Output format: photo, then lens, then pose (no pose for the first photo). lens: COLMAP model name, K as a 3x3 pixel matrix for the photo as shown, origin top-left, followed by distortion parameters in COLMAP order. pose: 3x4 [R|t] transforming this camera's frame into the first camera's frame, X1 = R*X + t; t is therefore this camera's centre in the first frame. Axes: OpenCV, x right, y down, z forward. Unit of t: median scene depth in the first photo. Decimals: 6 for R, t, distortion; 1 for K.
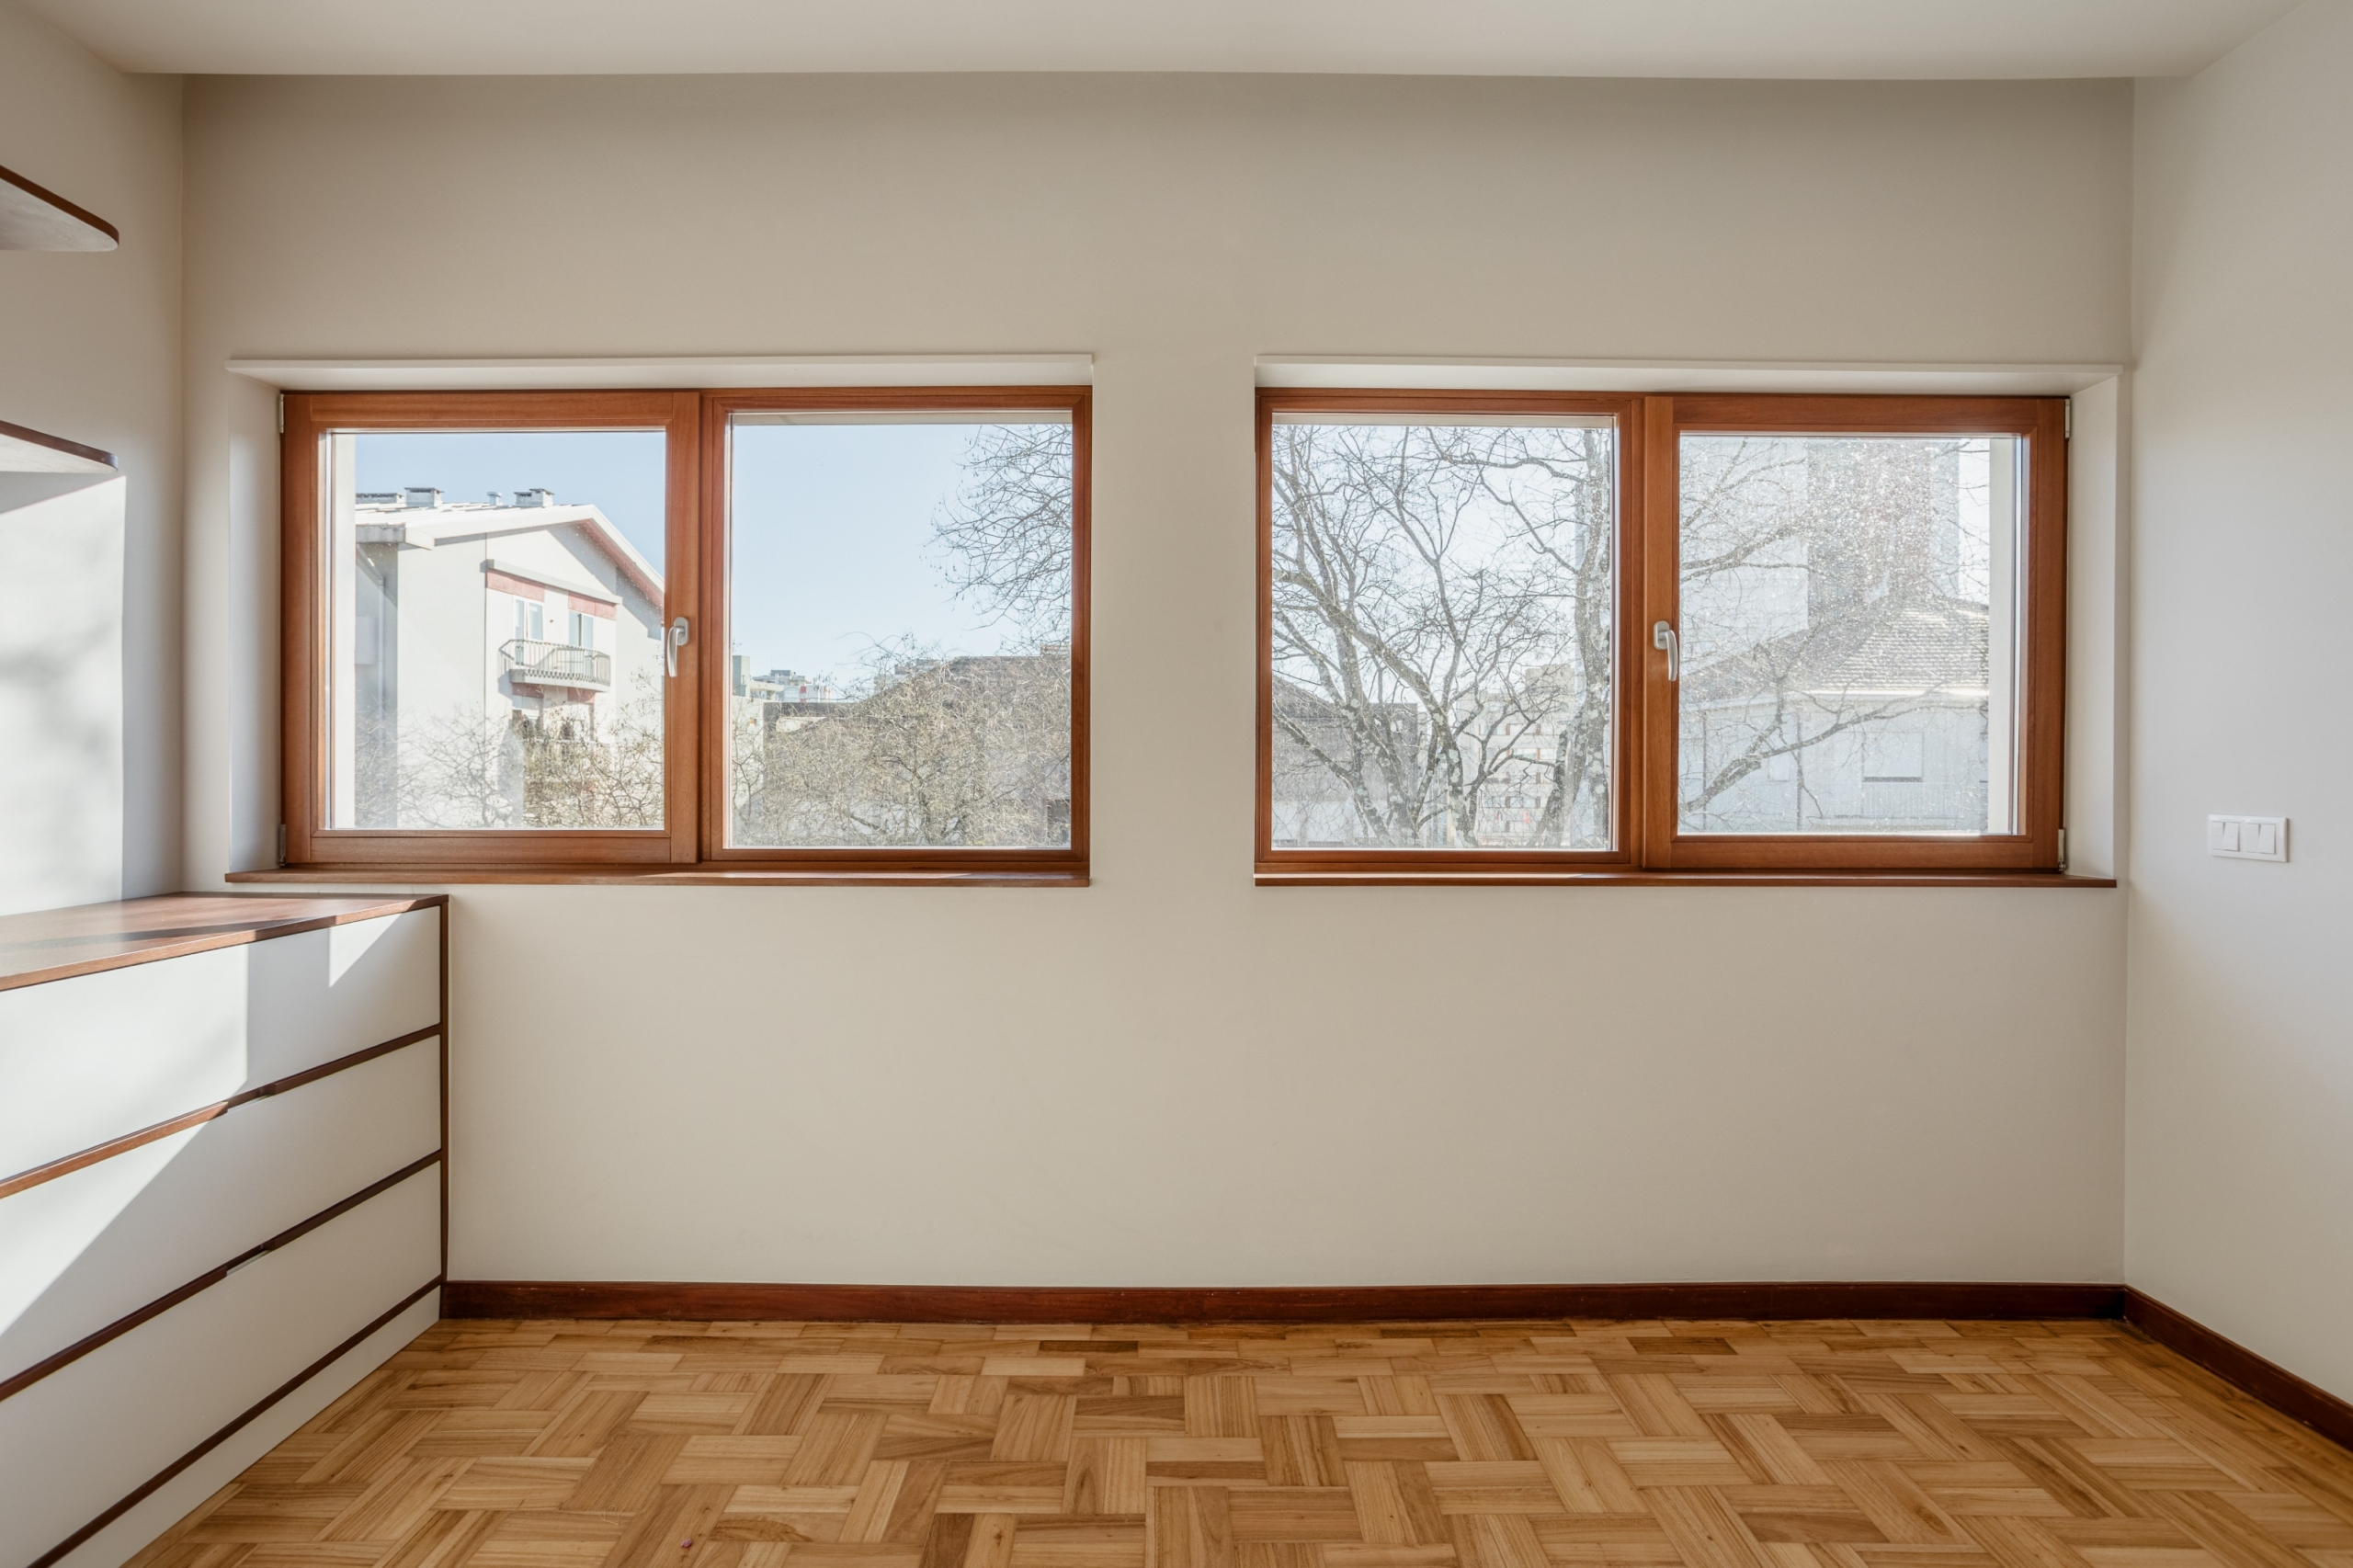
lens RADIAL K [[1122.6, 0, 1177.1], [0, 1122.6, 763.1], [0, 0, 1]] dist [-0.002277, 0.000921]
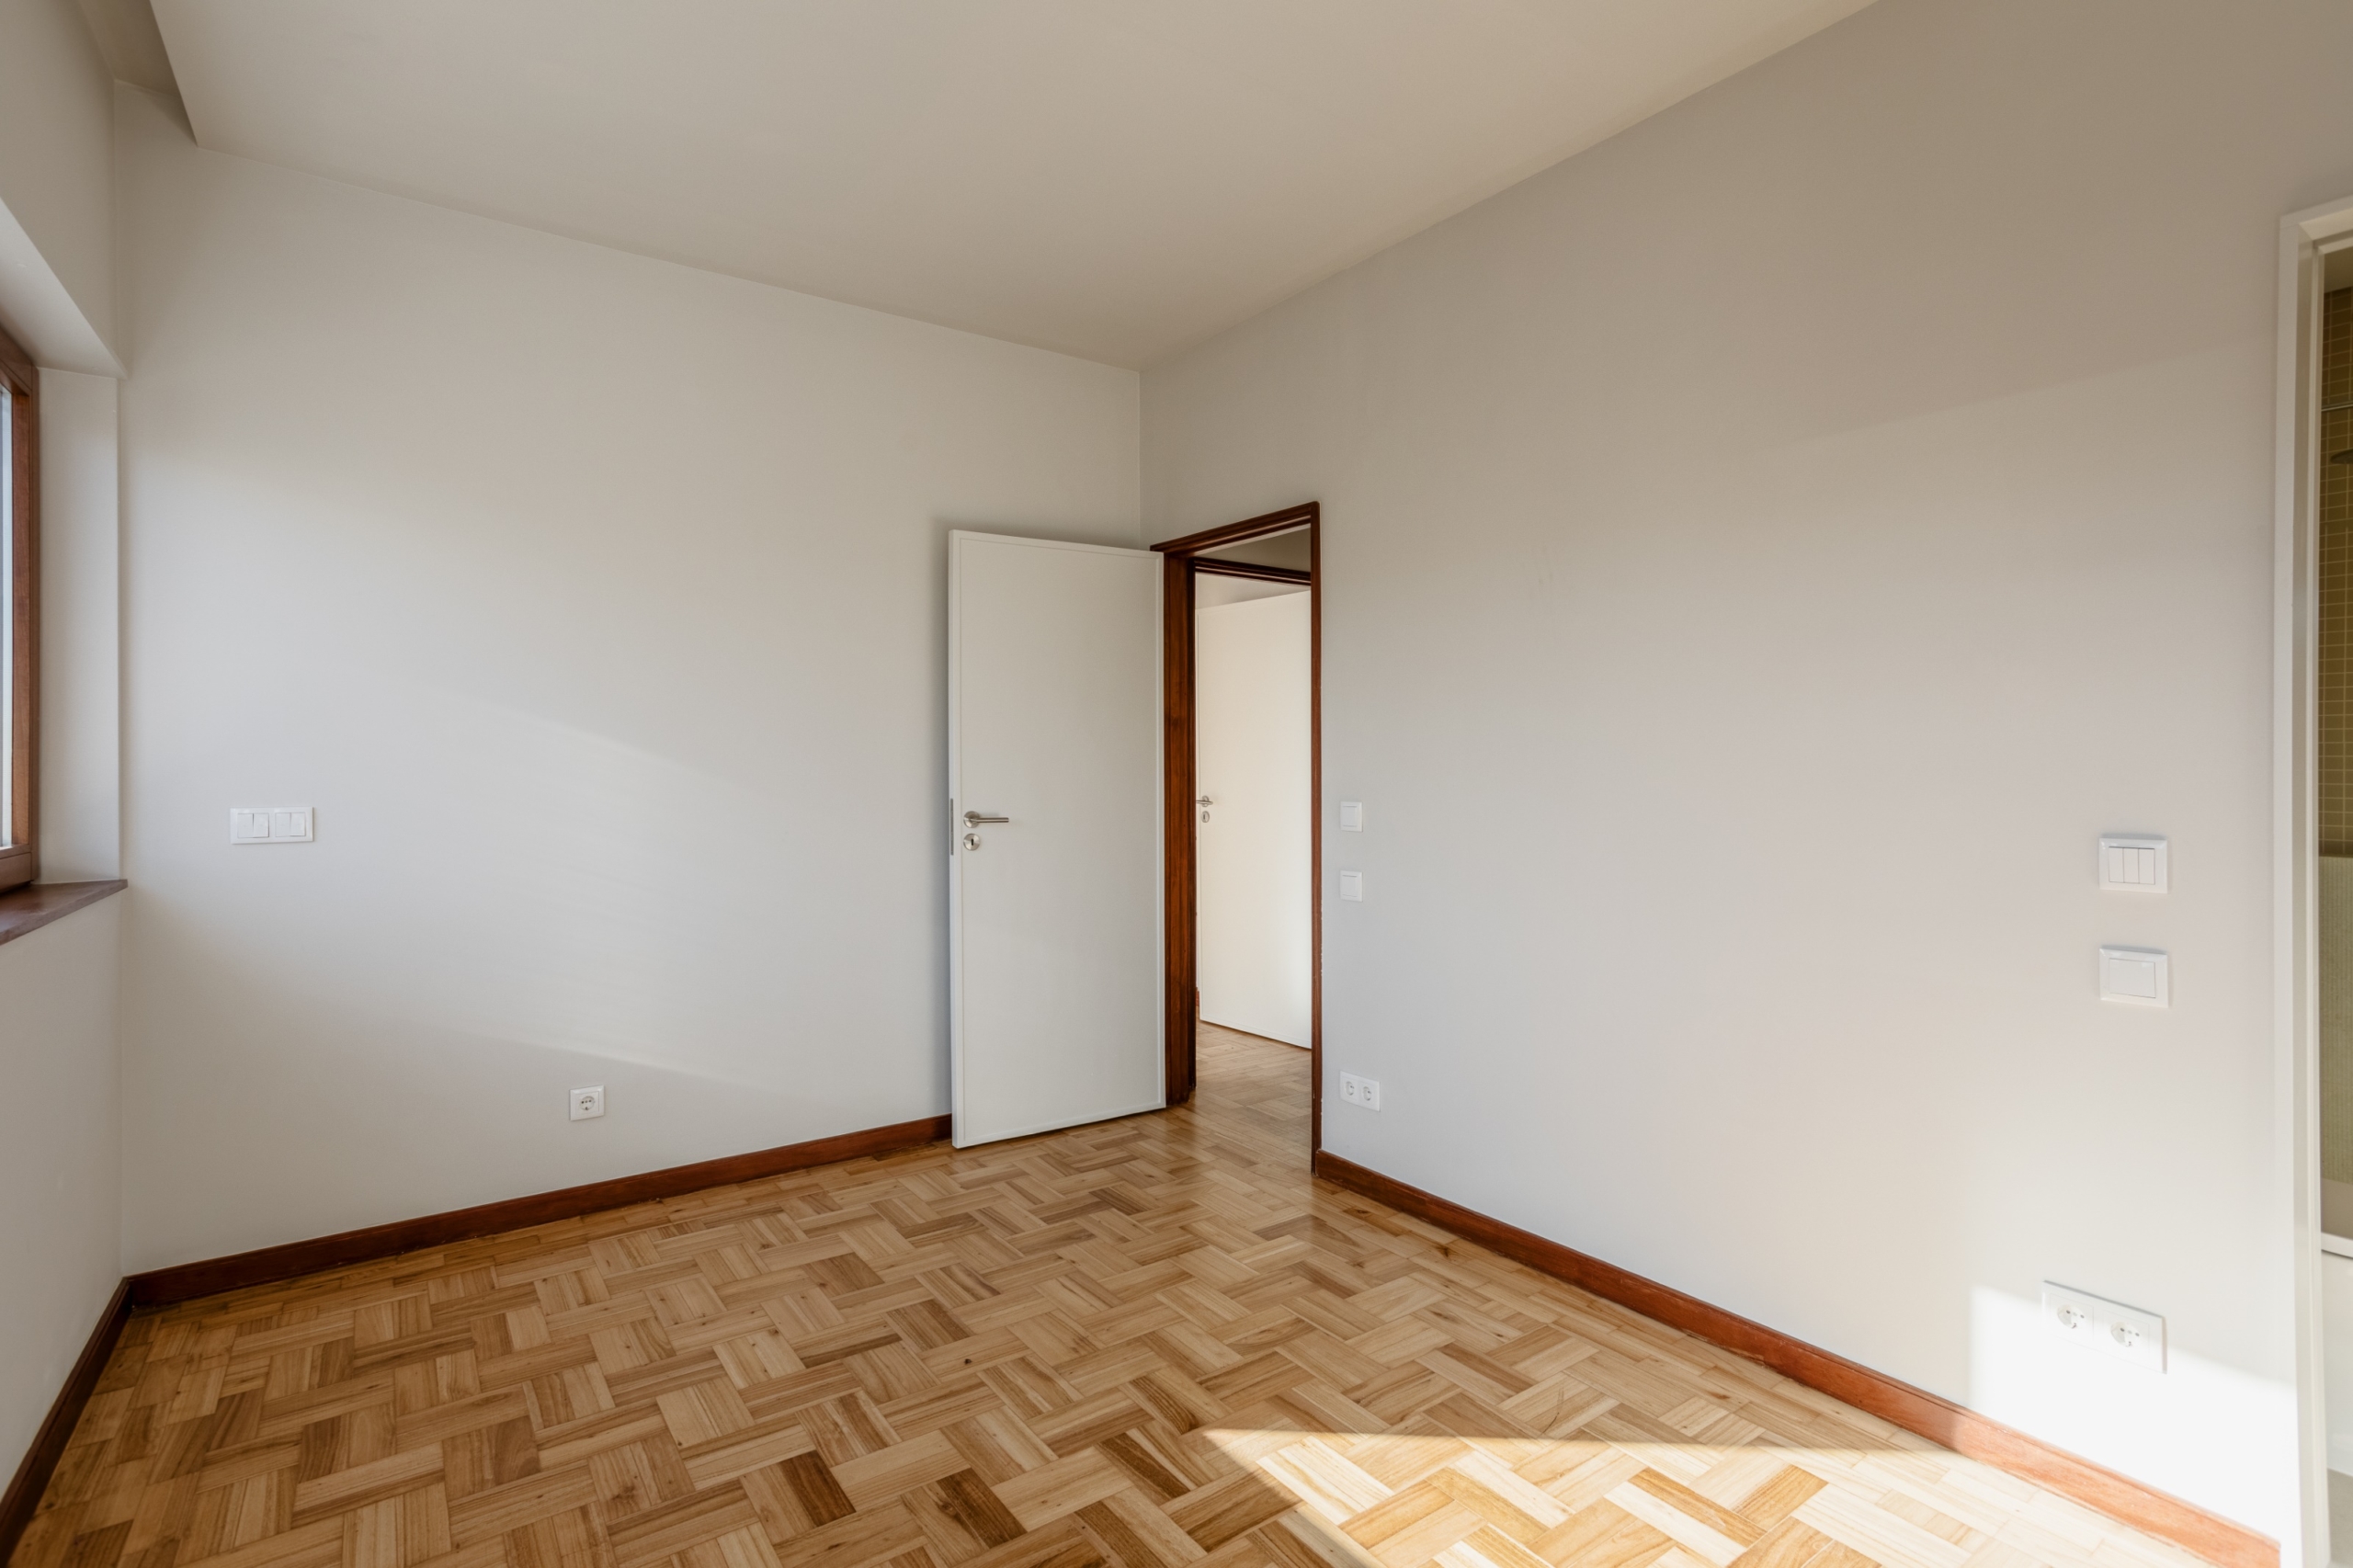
lens RADIAL K [[1122.6, 0, 1177.1], [0, 1122.6, 763.1], [0, 0, 1]] dist [-0.002277, 0.000921]
pose [[-0.596669, -0.004419, 0.802475, -0.573057], [-0.004421, 0.999988, 0.002220, -0.007299], [-0.802475, -0.002223, -0.596681, 0.898781]]
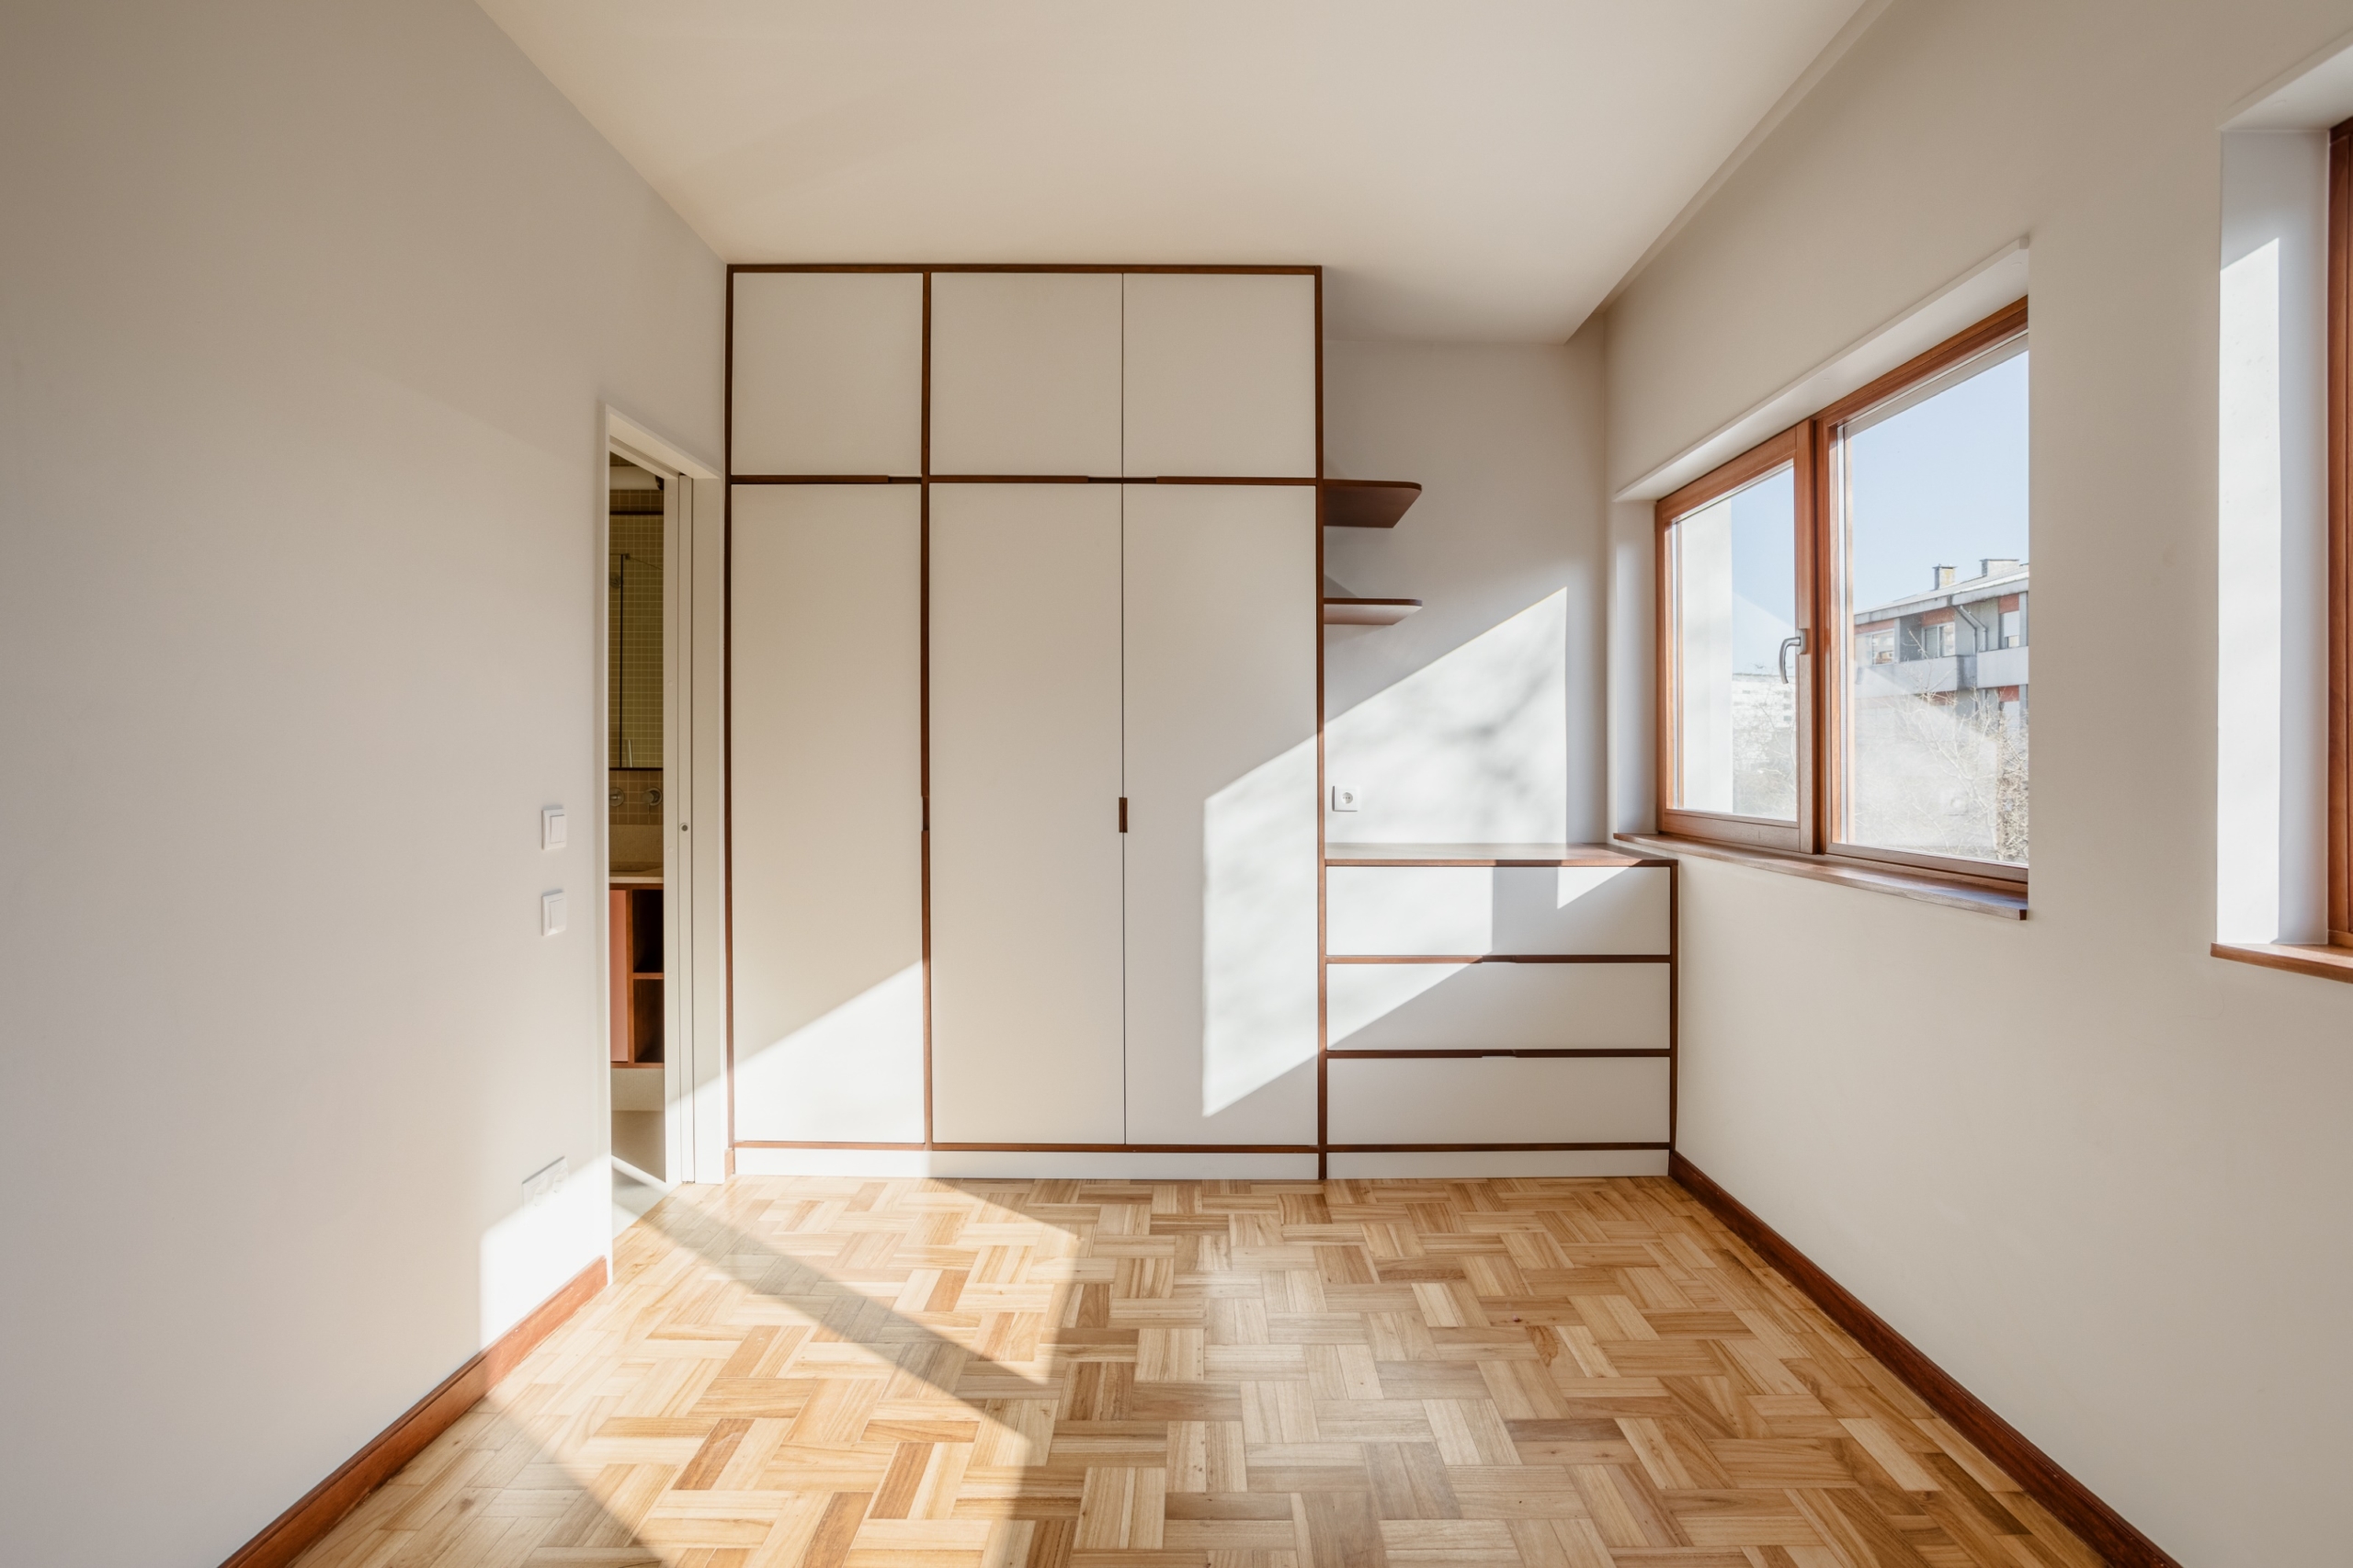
lens RADIAL K [[1122.6, 0, 1177.1], [0, 1122.6, 763.1], [0, 0, 1]] dist [-0.002277, 0.000921]
pose [[-0.007427, -0.001389, -0.999971, 0.748626], [0.001557, 0.999998, -0.001401, 0.004417], [0.999971, -0.001567, -0.007425, 0.459349]]
